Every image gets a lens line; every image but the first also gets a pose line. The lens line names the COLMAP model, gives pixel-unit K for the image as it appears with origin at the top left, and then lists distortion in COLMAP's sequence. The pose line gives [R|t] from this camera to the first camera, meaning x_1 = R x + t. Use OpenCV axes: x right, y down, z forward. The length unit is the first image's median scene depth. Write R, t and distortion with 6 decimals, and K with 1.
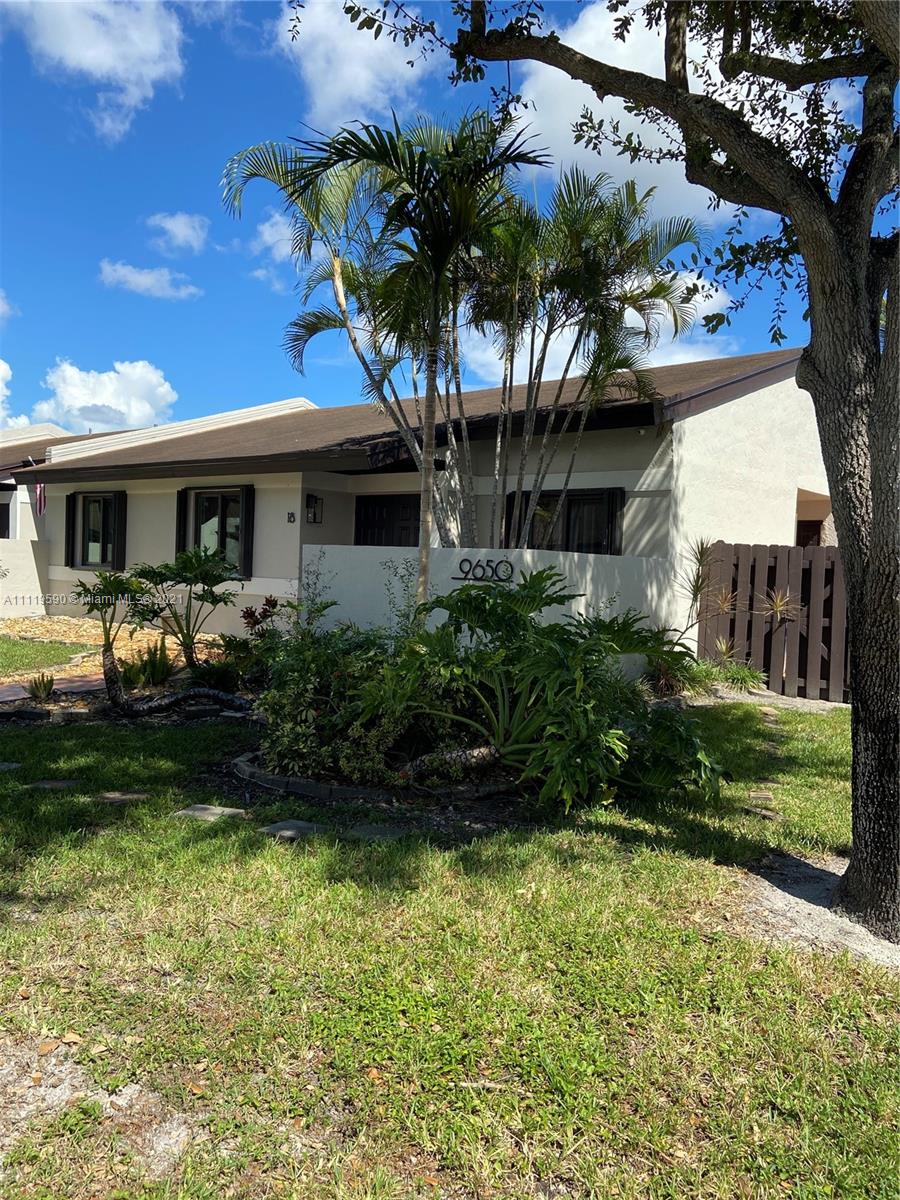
lens RADIAL K [[906.7, 0, 450.0], [0, 906.7, 600.0], [0, 0, 1]] dist [0.120908, -0.154321]
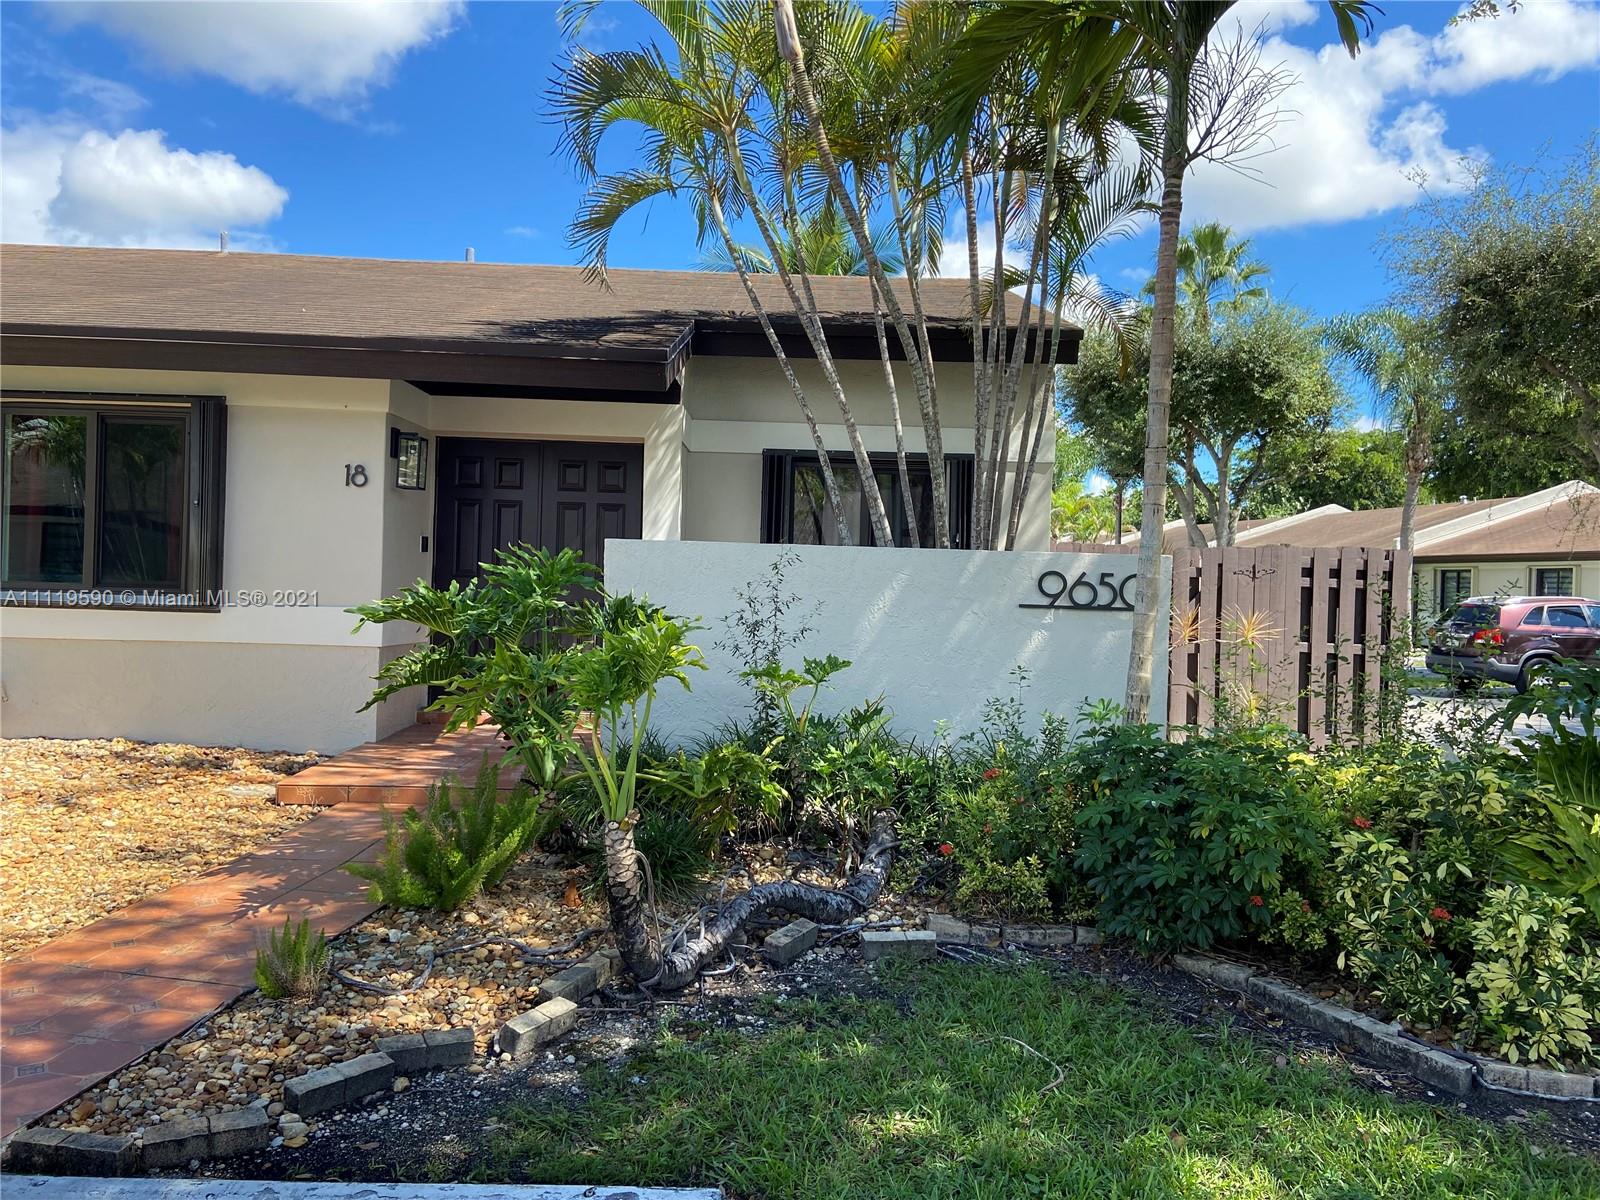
lens RADIAL K [[1208.9, 0, 799.9], [0, 1208.9, 595.3], [0, 0, 1]] dist [0.120908, -0.154321]
pose [[0.749758, -0.017710, 0.661475, -0.551767], [0.023109, 0.999733, 0.000572, -0.031949], [-0.661309, 0.014857, 0.749967, 0.498852]]
